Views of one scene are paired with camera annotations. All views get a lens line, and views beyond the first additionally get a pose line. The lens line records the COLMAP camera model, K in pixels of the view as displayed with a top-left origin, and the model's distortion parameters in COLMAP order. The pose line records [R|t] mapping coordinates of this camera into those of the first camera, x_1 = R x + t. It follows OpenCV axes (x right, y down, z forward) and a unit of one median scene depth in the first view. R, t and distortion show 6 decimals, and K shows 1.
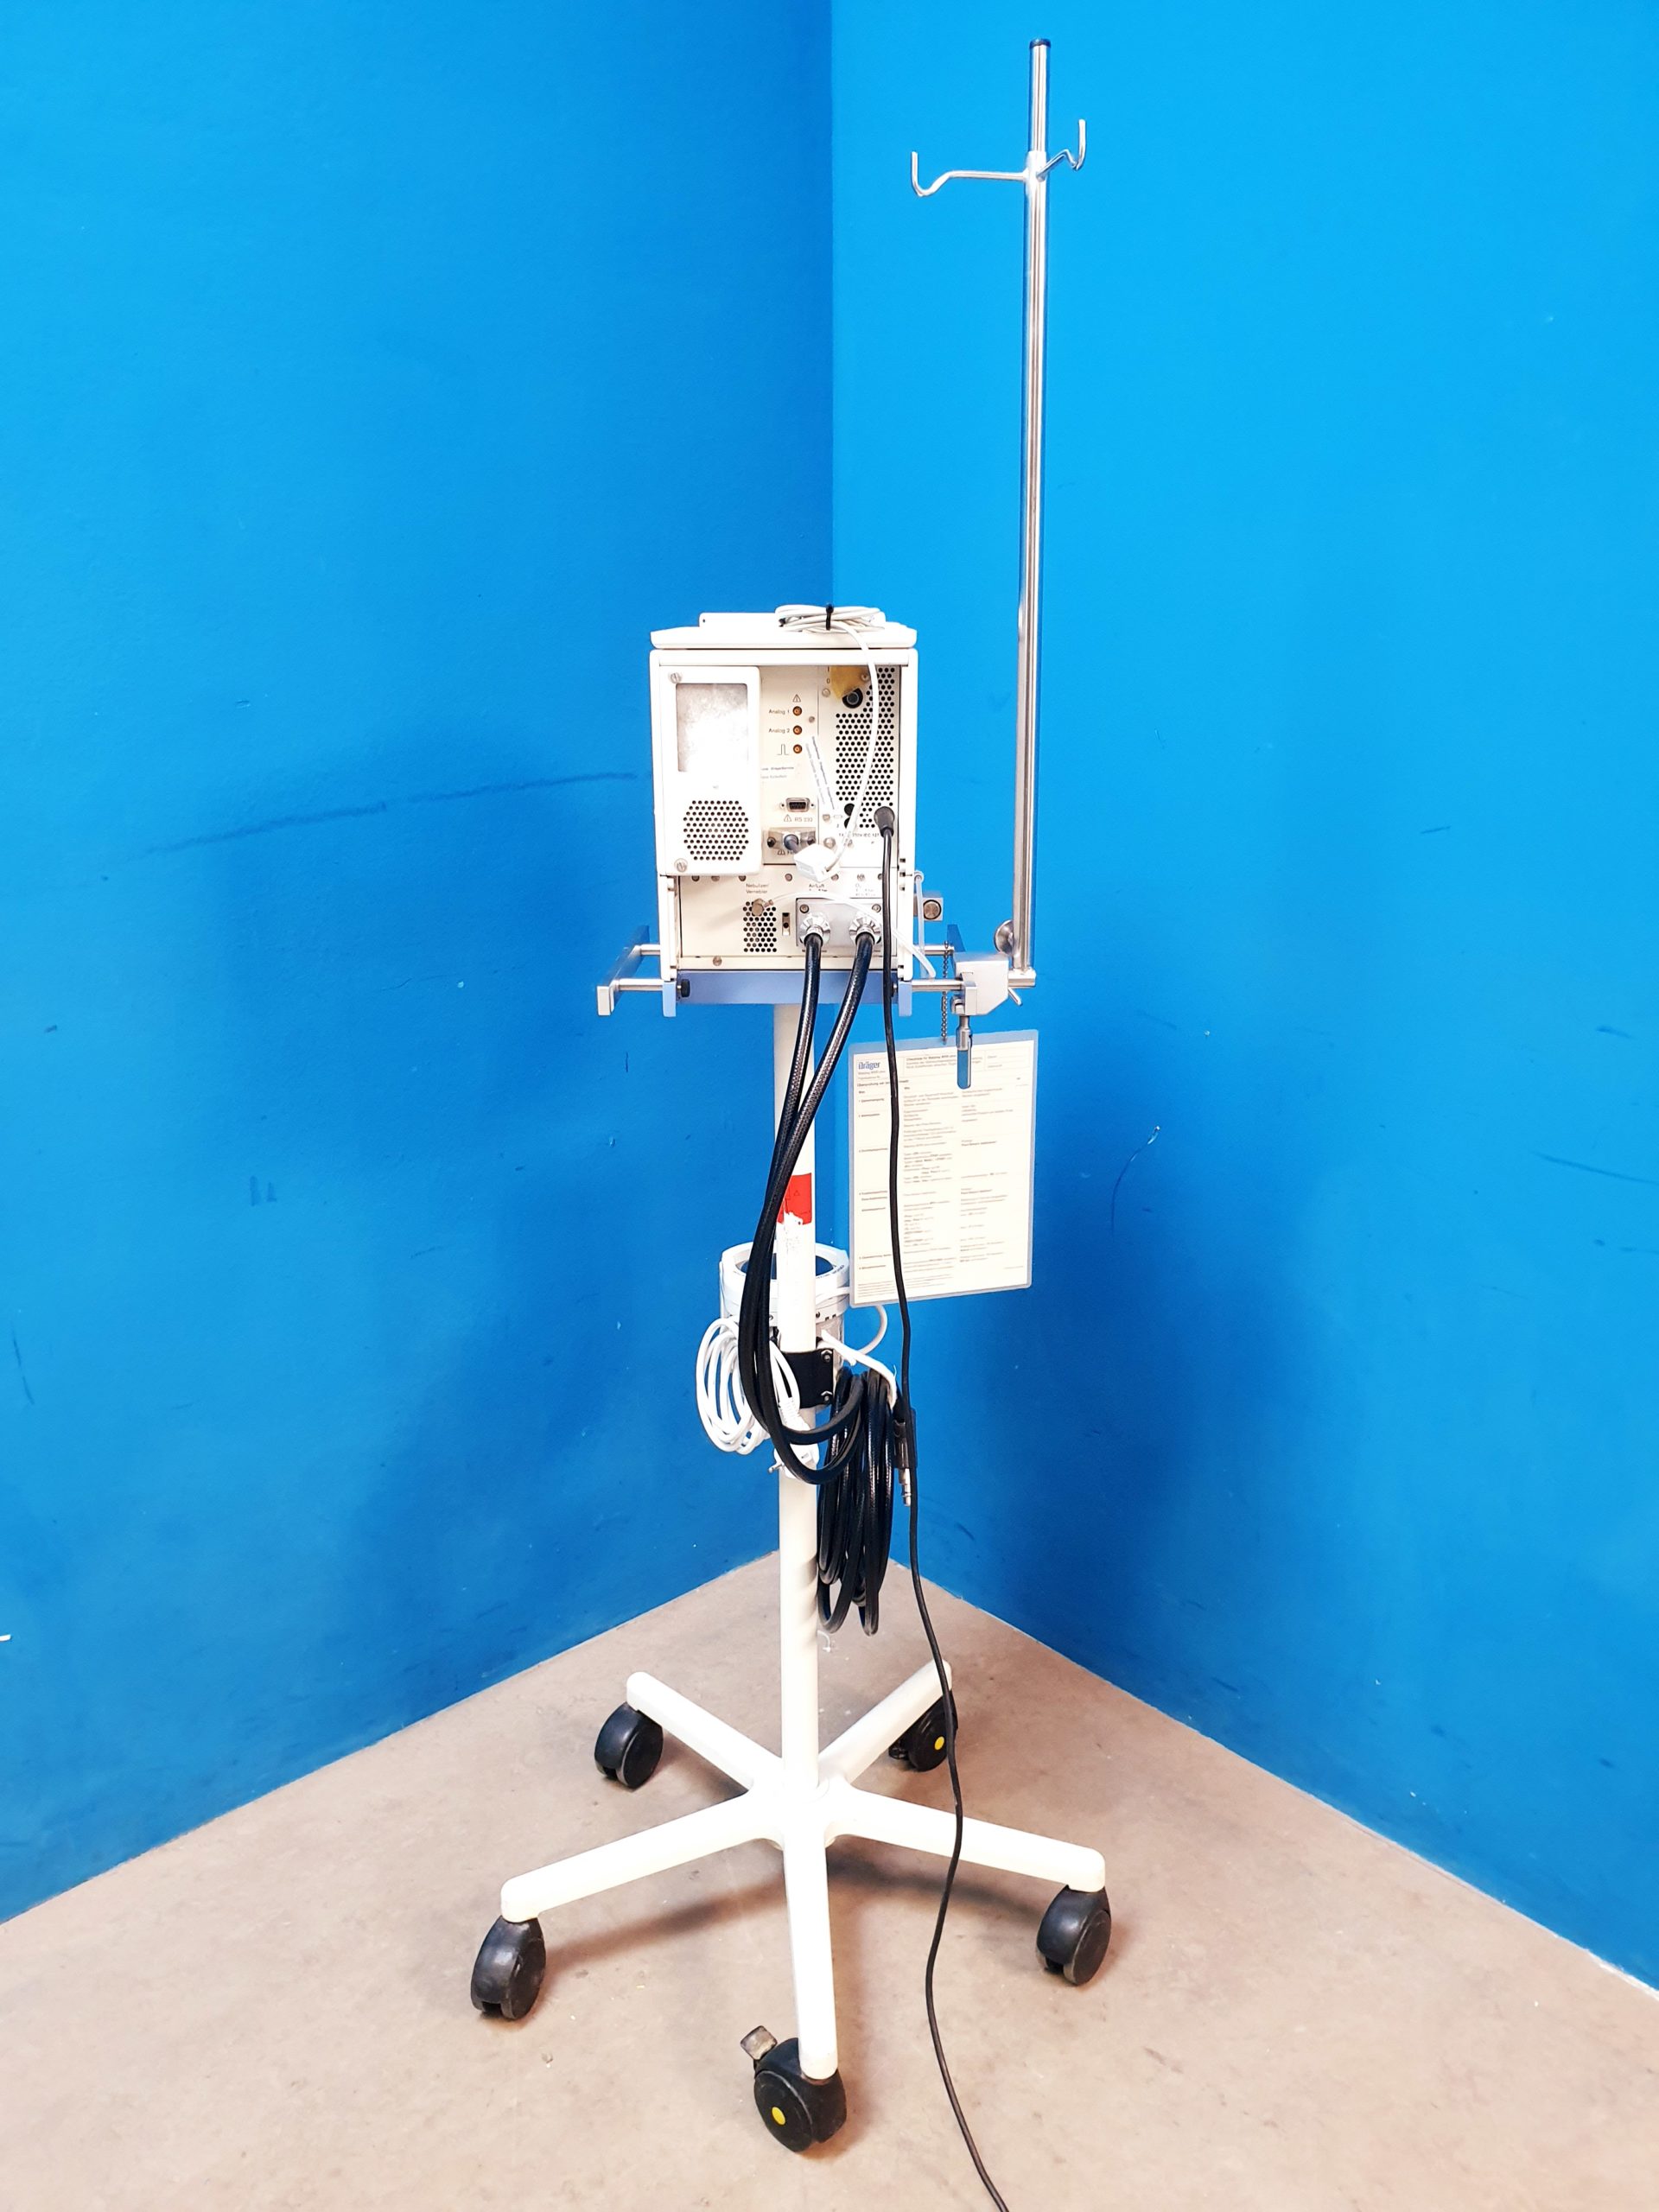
lens RADIAL K [[1750.8, 0, 820.8], [0, 1750.8, 1100.7], [0, 0, 1]] dist [0.010405, 0.023793]
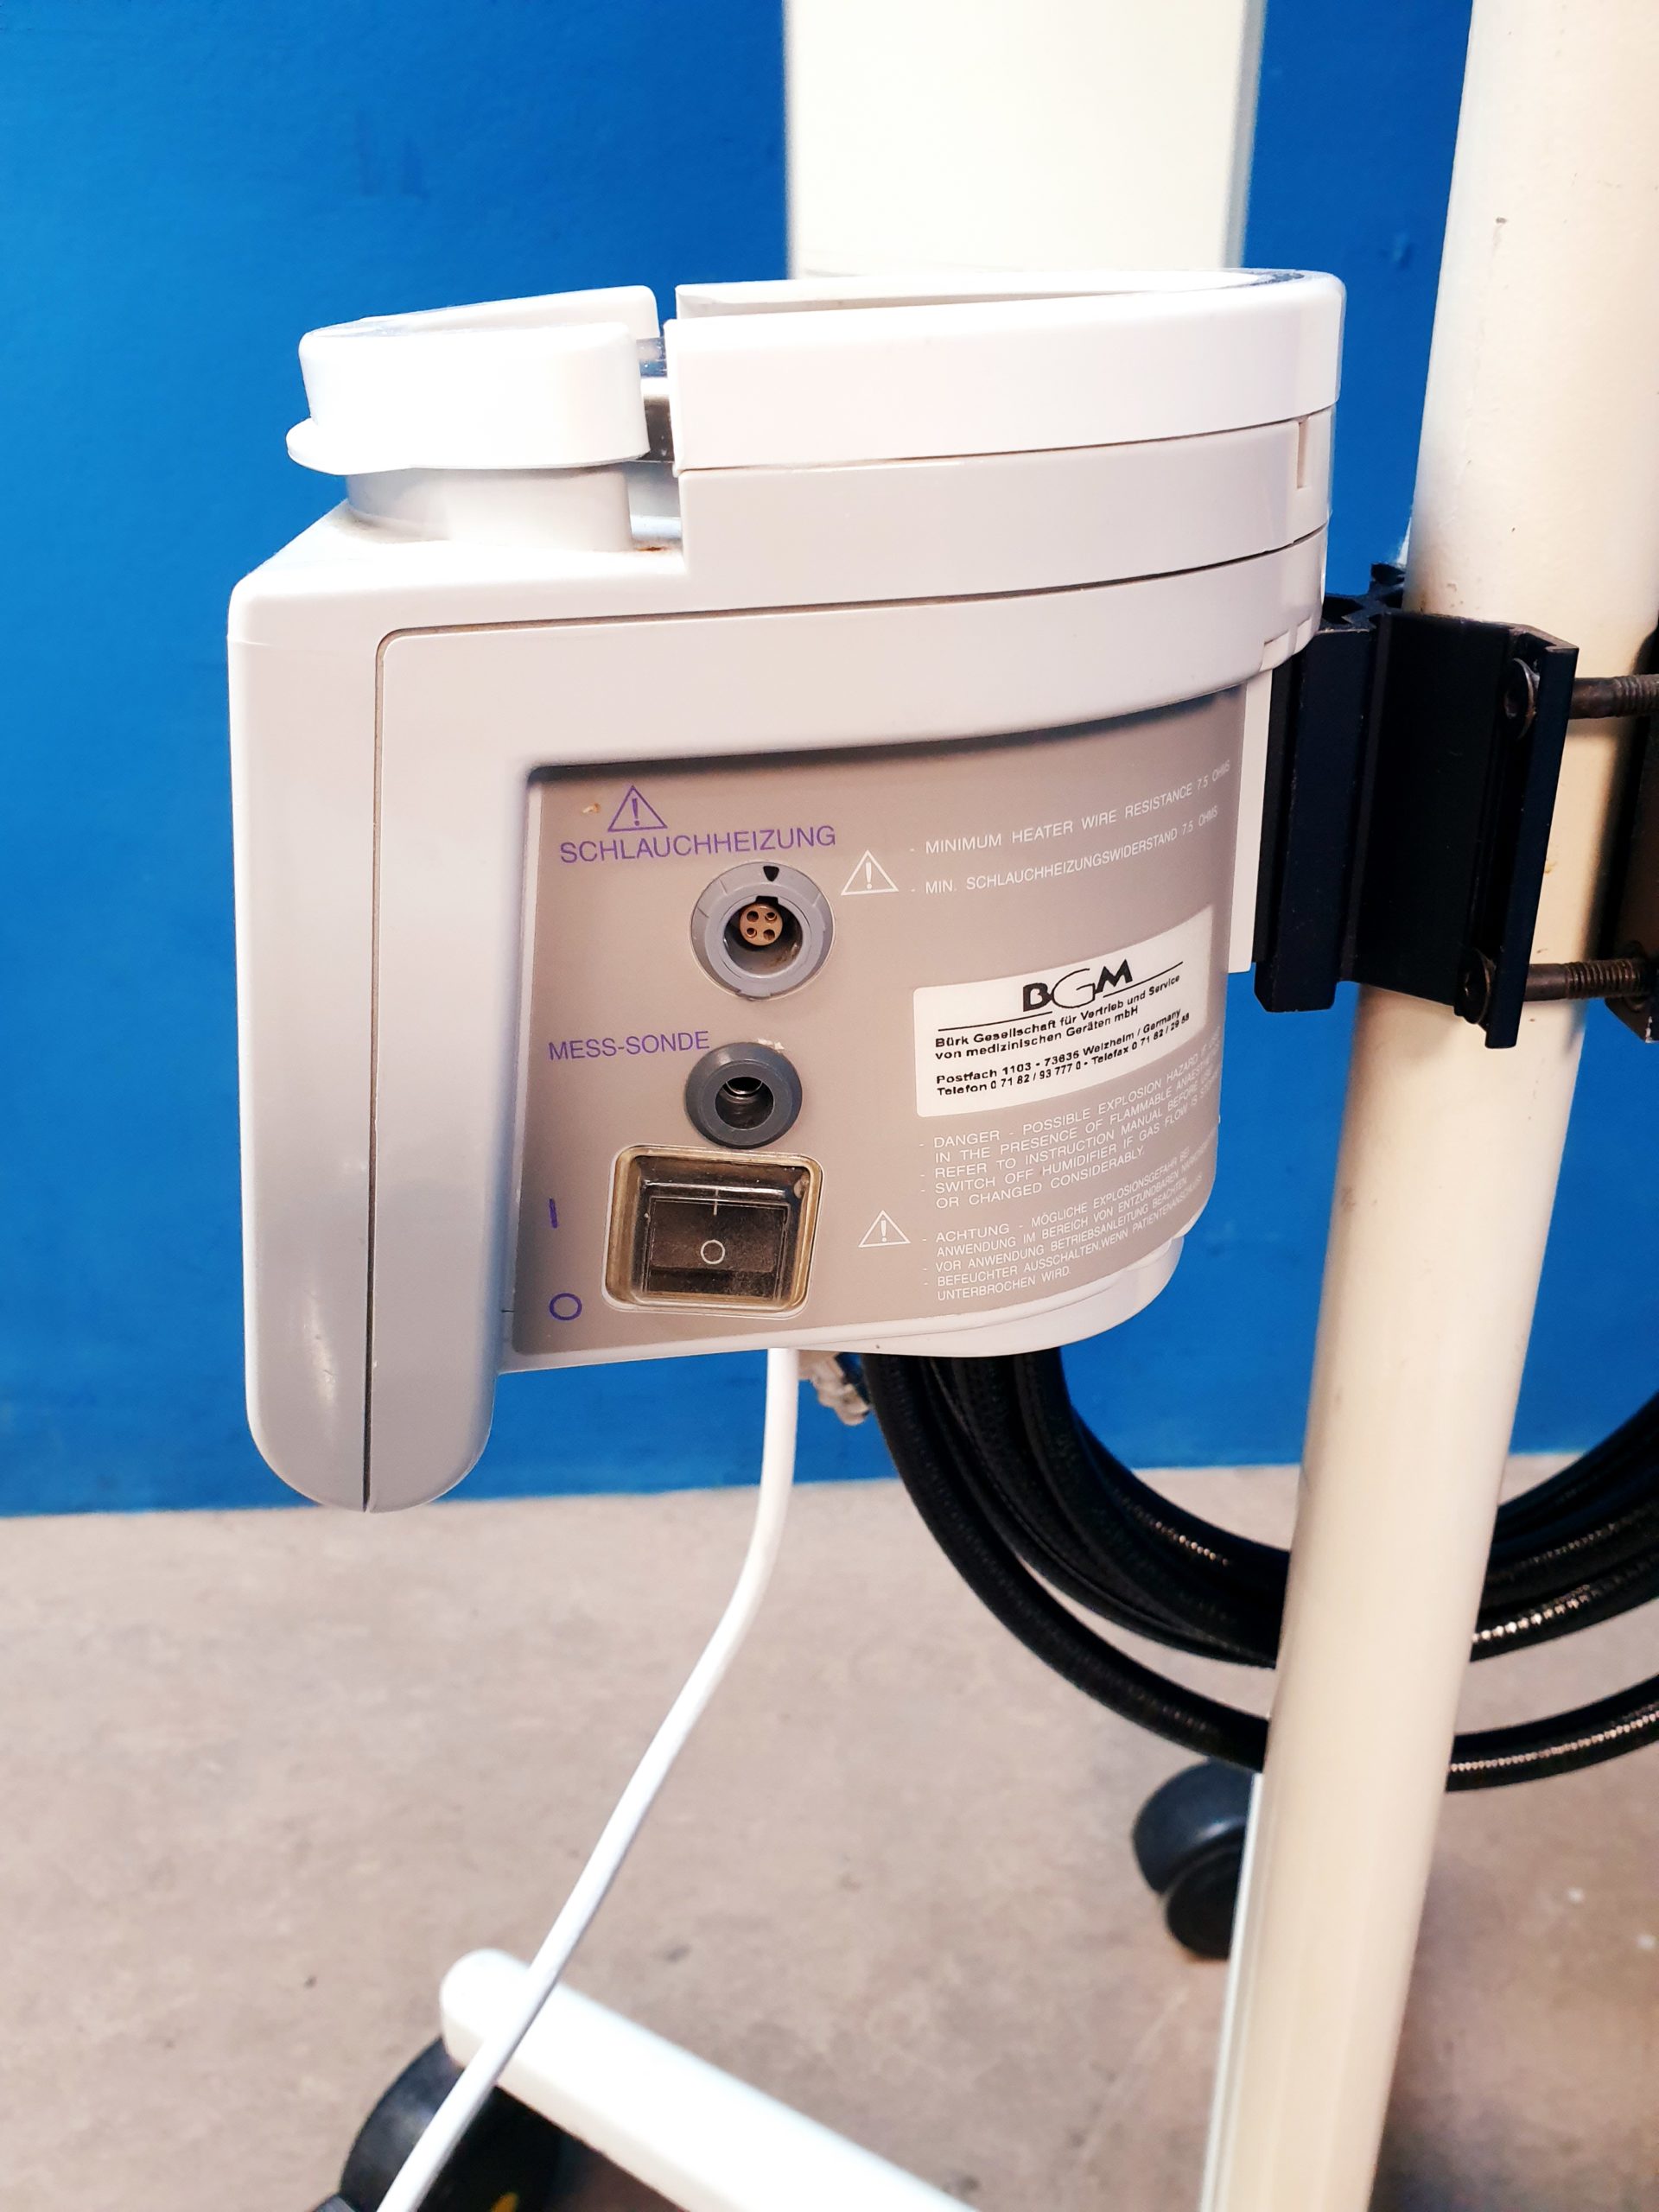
lens RADIAL K [[1750.8, 0, 861.2], [0, 1750.8, 1120.9], [0, 0, 1]] dist [0.010405, 0.023793]
pose [[0.770186, 0.286428, -0.569889, 0.059774], [-0.177174, 0.954407, 0.240243, 0.146526], [0.612718, -0.084062, 0.785818, 0.736122]]
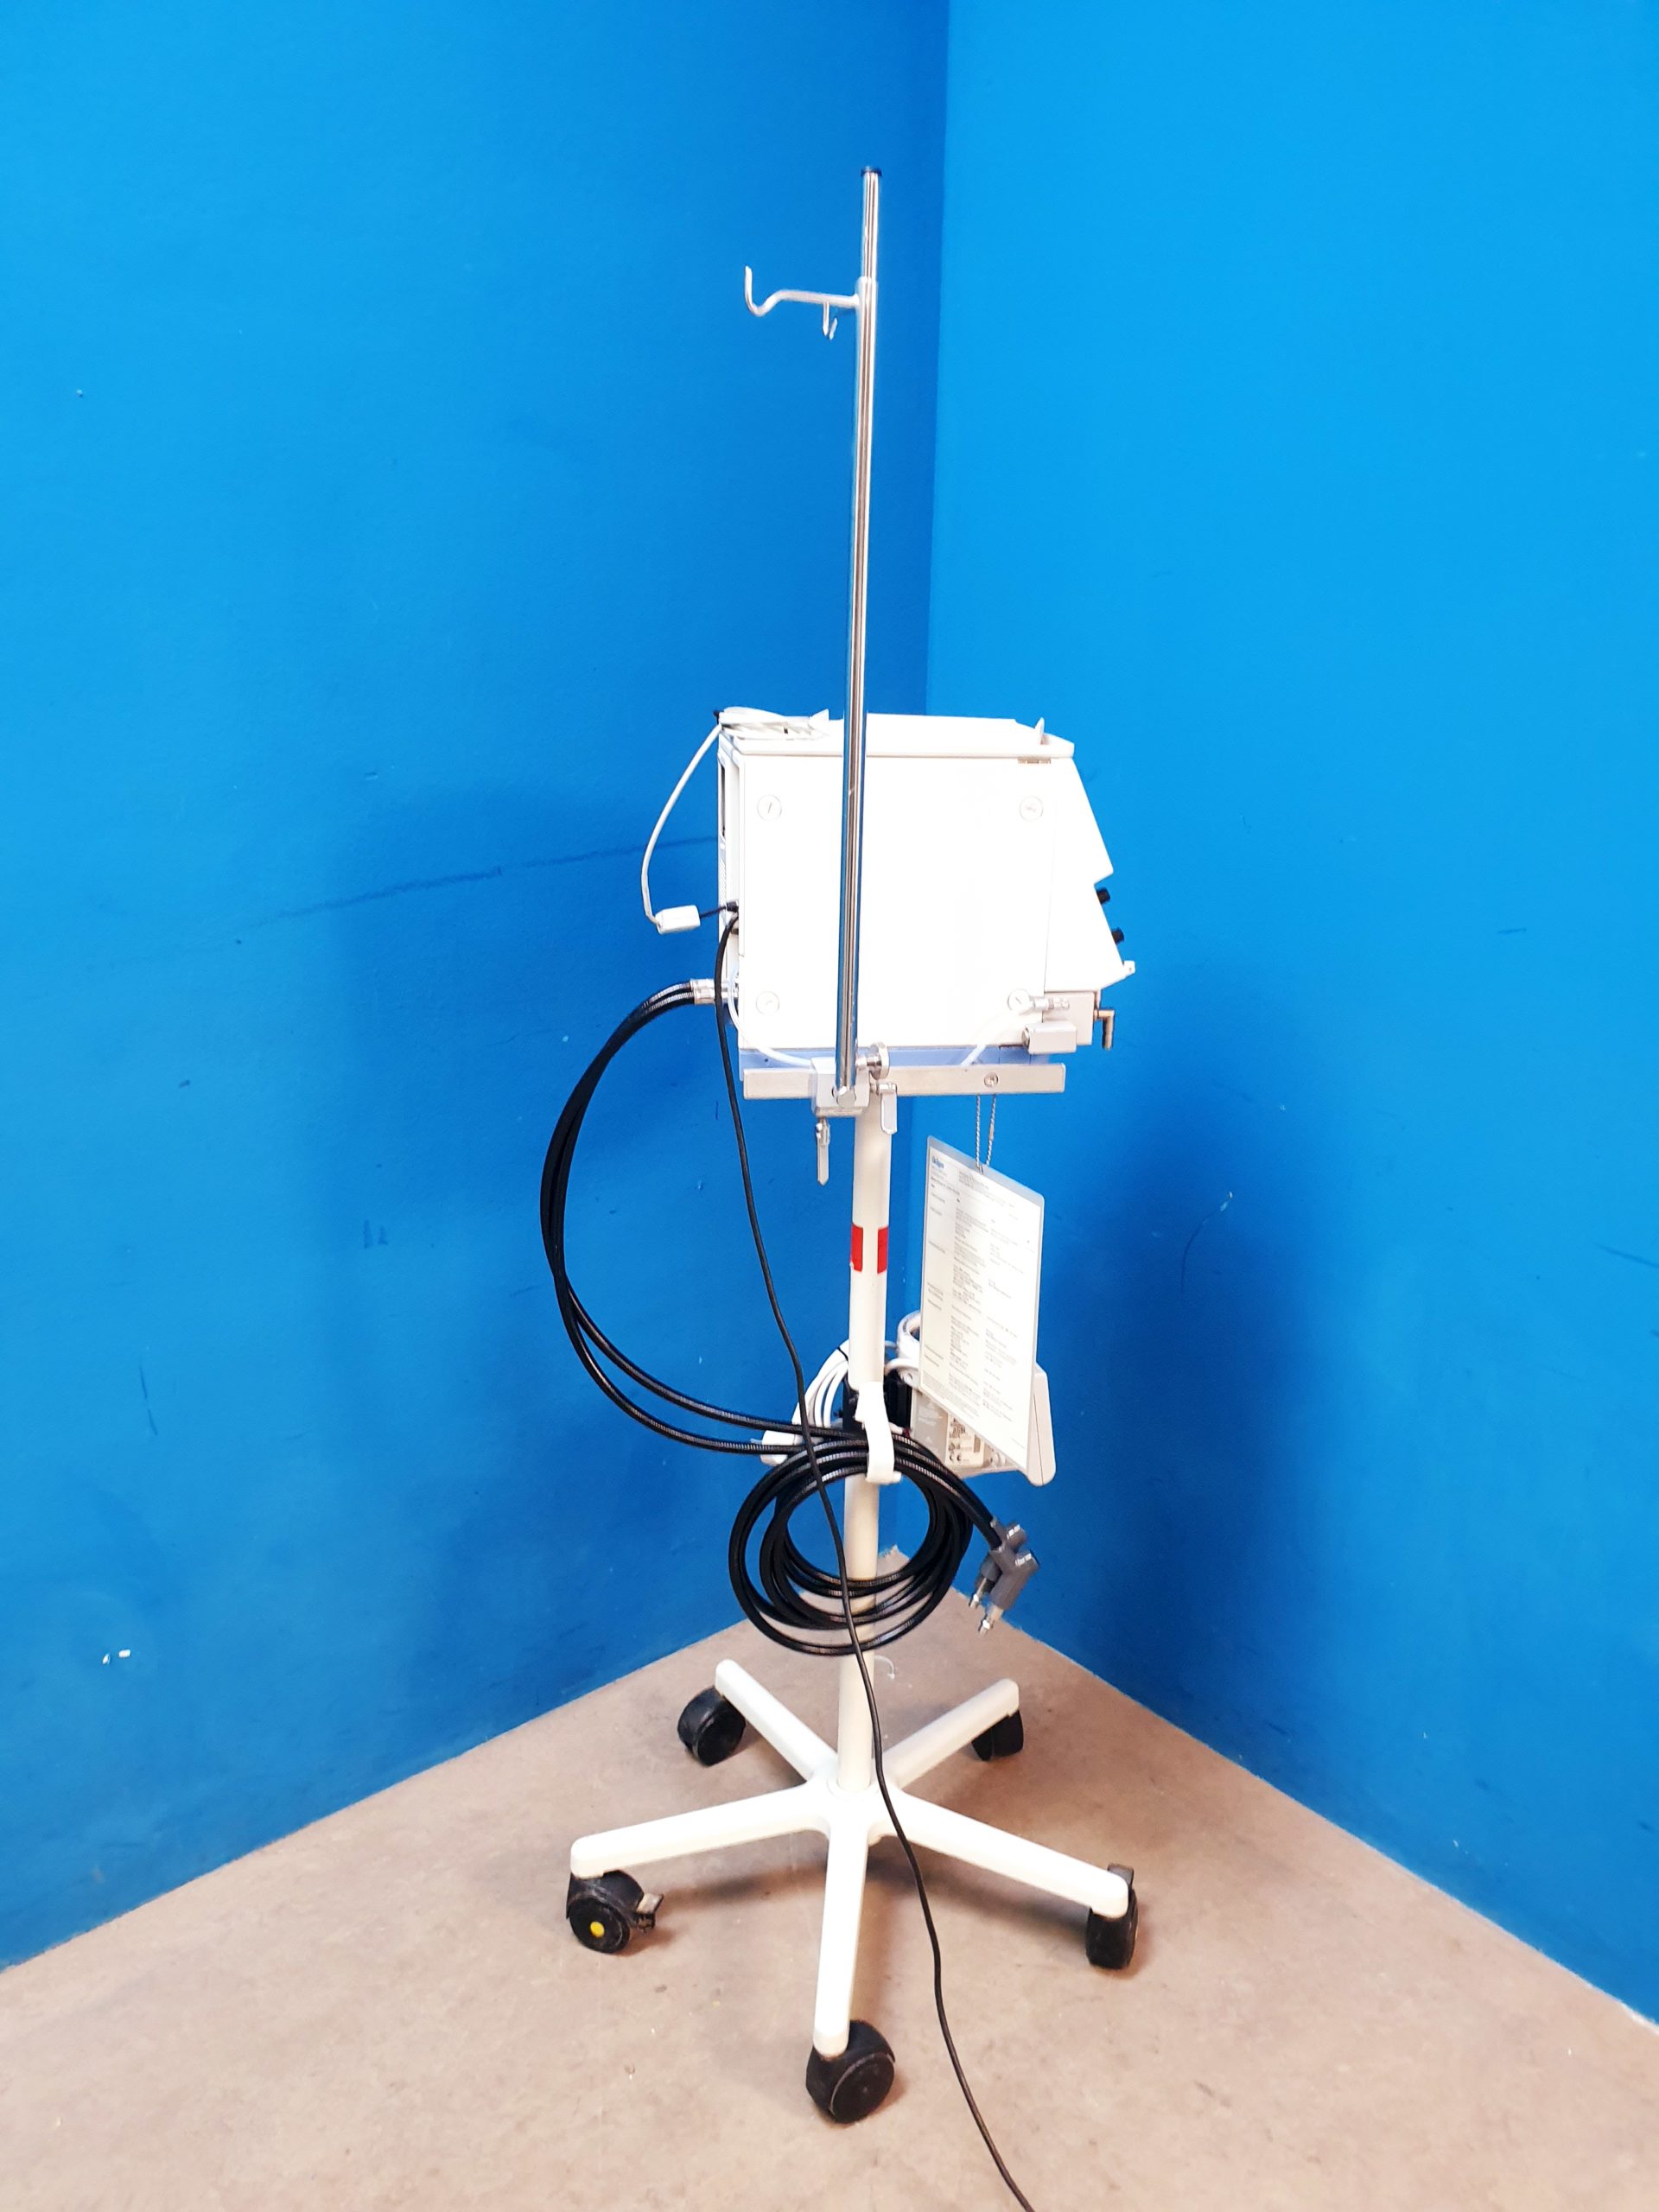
lens RADIAL K [[1750.8, 0, 839.2], [0, 1750.8, 1107.5], [0, 0, 1]] dist [0.010405, 0.023793]
pose [[0.999485, 0.029406, -0.012878, -0.029574], [-0.029156, 0.999390, 0.019226, -0.053357], [0.013435, -0.018841, 0.999732, -0.042375]]
